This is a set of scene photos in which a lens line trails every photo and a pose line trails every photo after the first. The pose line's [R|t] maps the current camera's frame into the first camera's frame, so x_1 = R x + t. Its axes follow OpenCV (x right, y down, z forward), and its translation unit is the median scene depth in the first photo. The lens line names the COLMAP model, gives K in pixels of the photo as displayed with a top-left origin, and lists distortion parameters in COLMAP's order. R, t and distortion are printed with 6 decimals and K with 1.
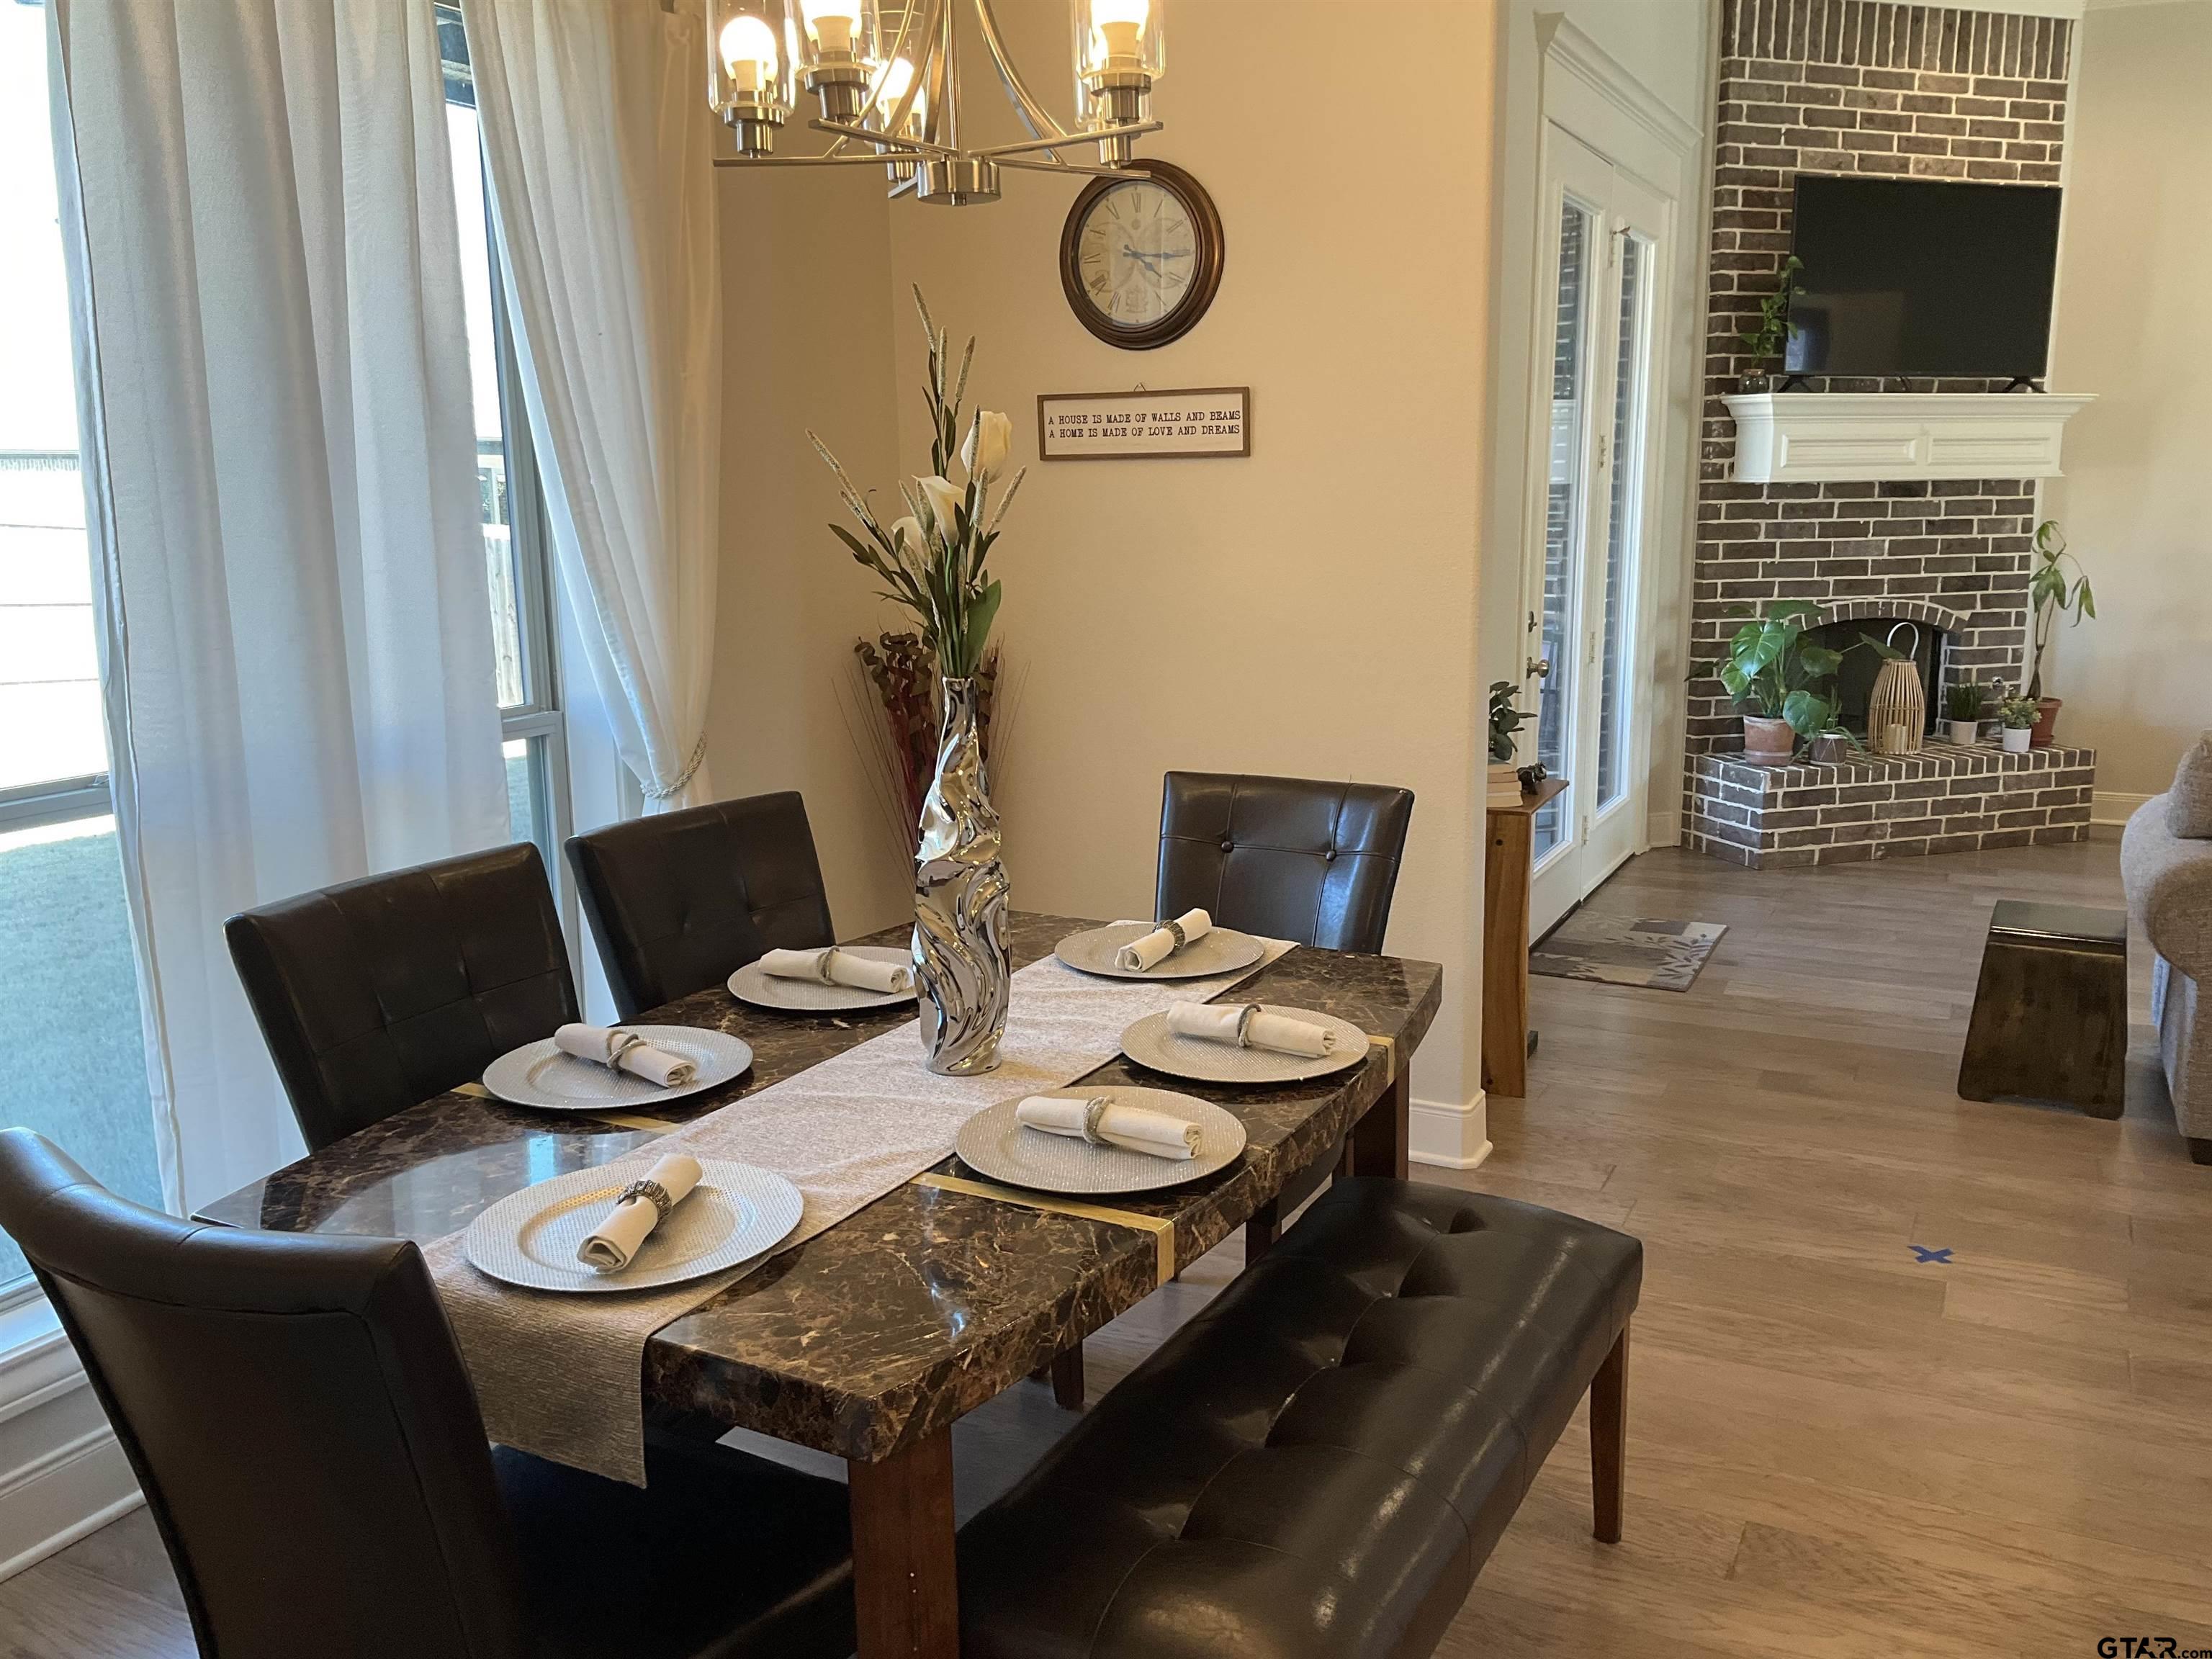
lens RADIAL K [[1831.3, 0, 1106.0], [0, 1831.3, 829.5], [0, 0, 1]] dist [0.128896, -0.269801]
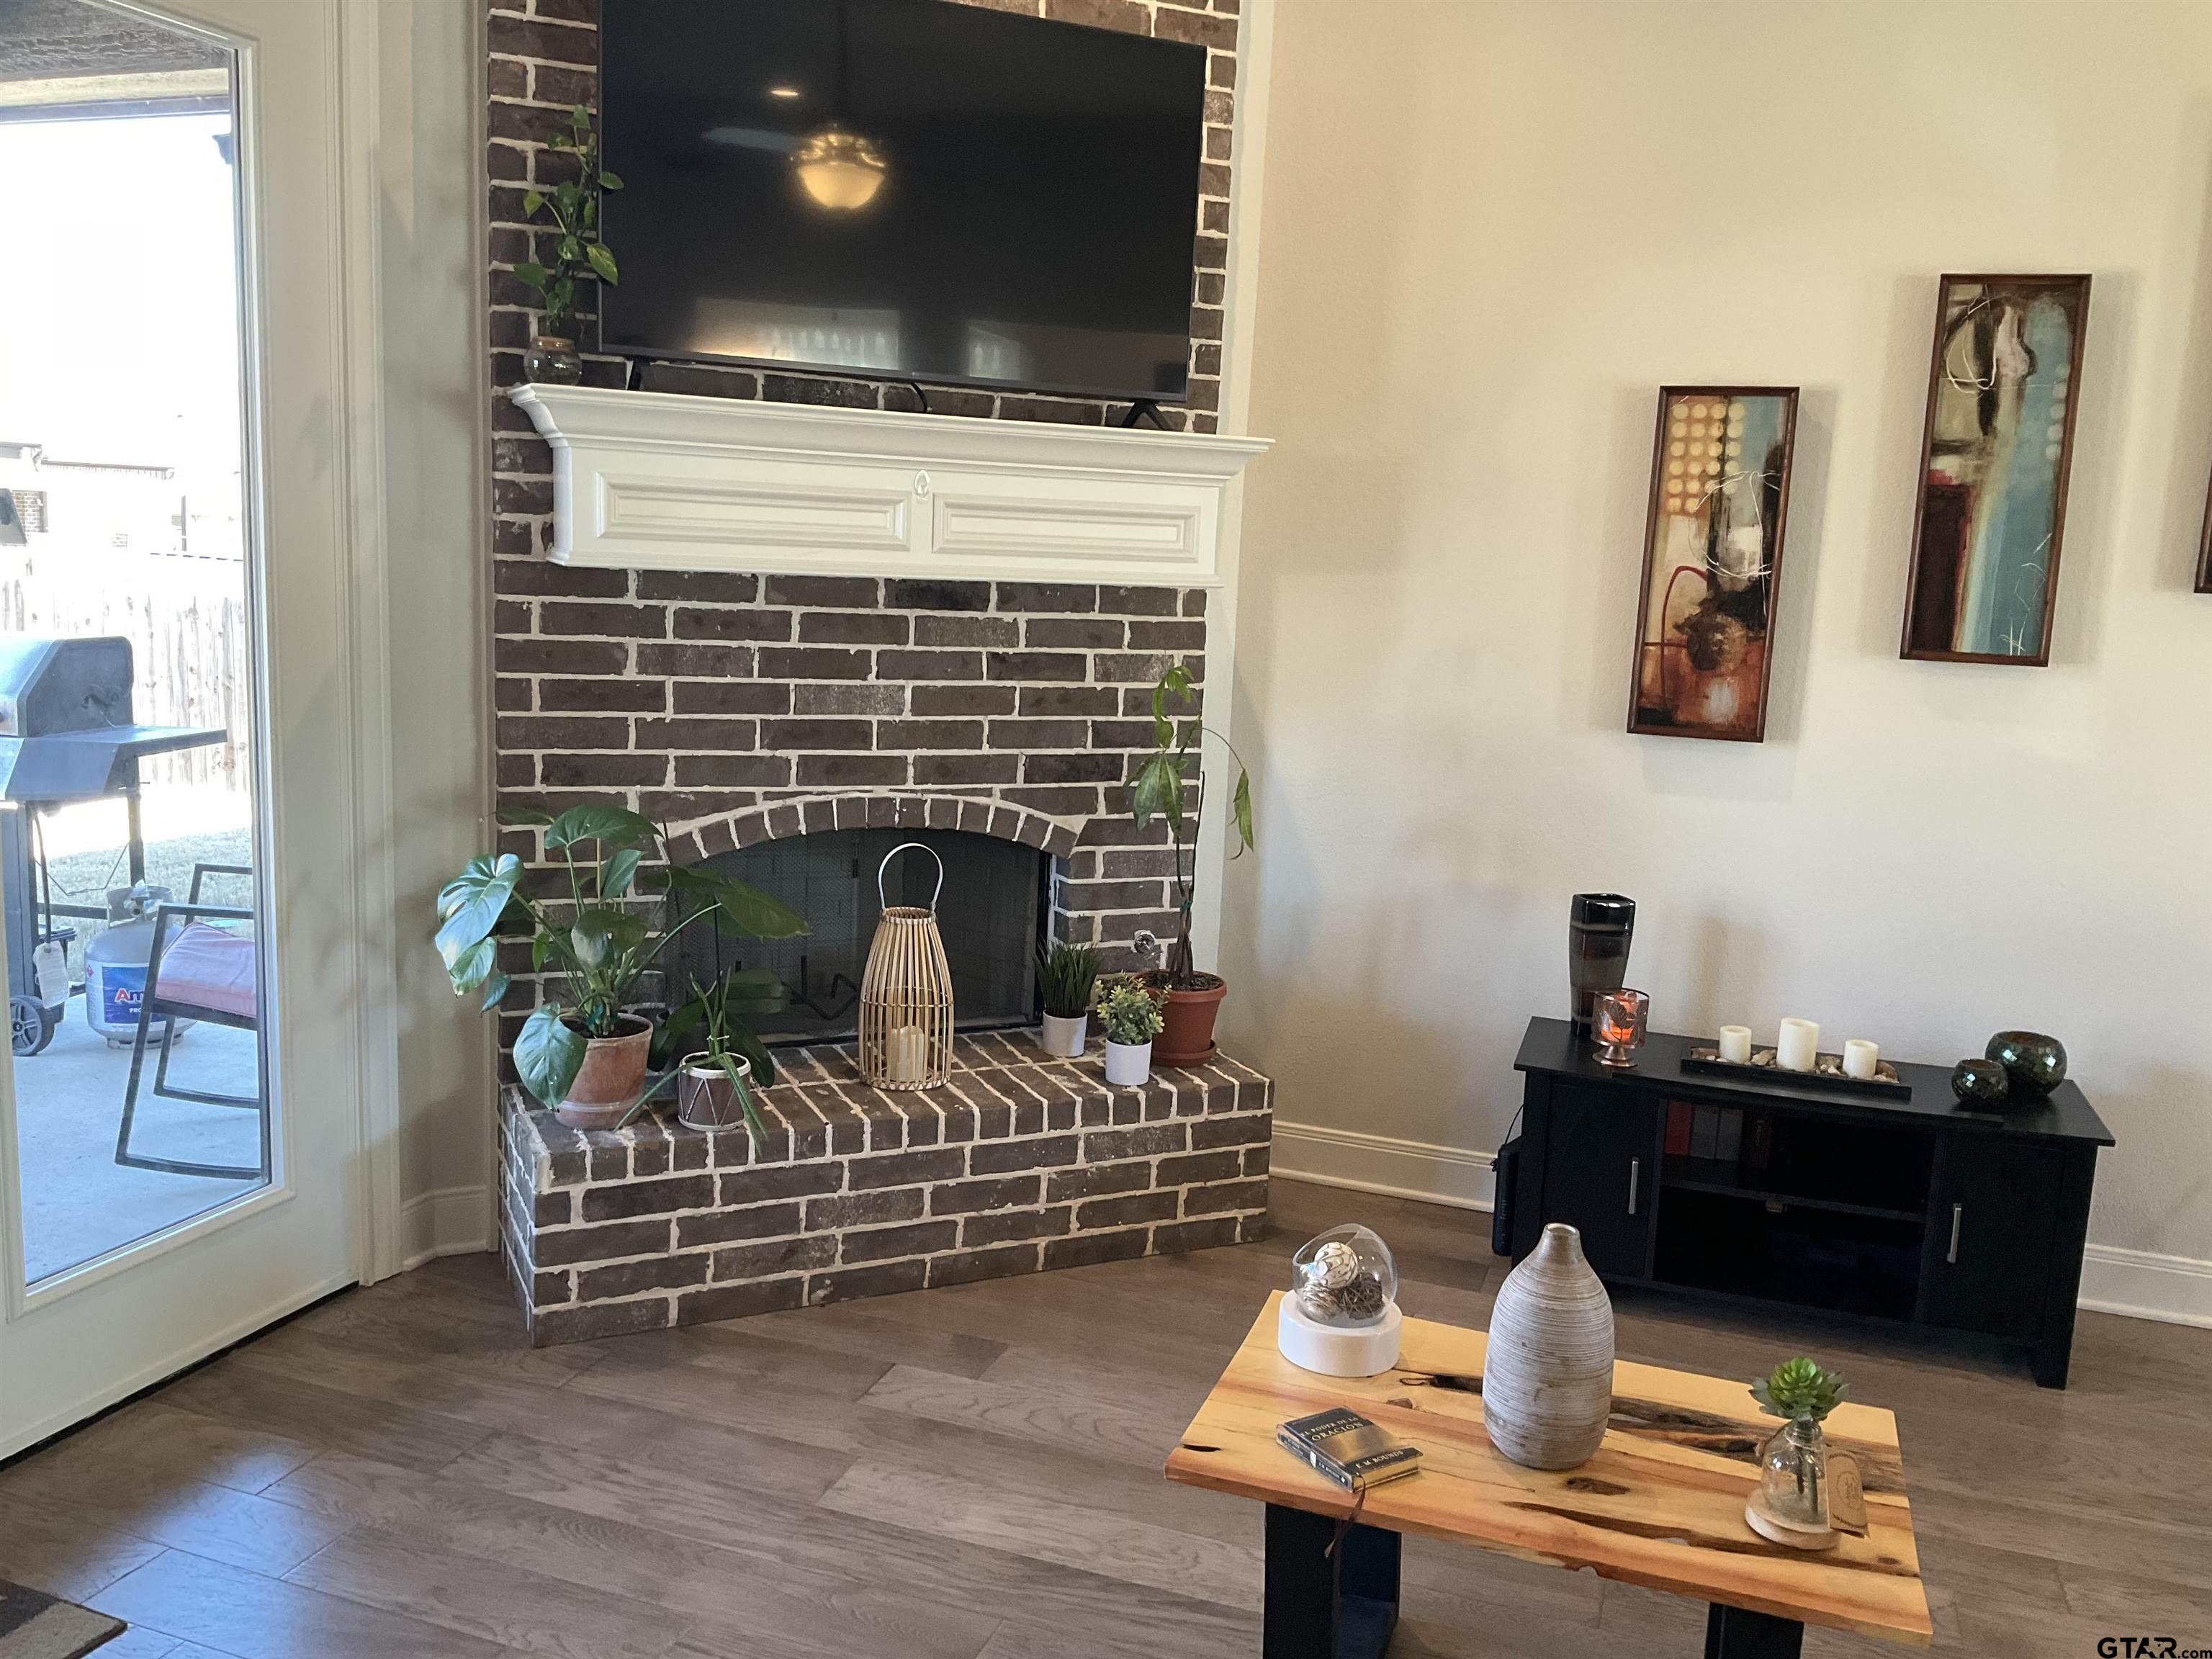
lens RADIAL K [[1831.3, 0, 1106.0], [0, 1831.3, 829.5], [0, 0, 1]] dist [0.128896, -0.269801]
pose [[0.991338, 0.035166, 0.126542, 0.415996], [-0.031421, 0.999011, -0.031476, -0.099940], [-0.127523, 0.027227, 0.991462, 0.466594]]
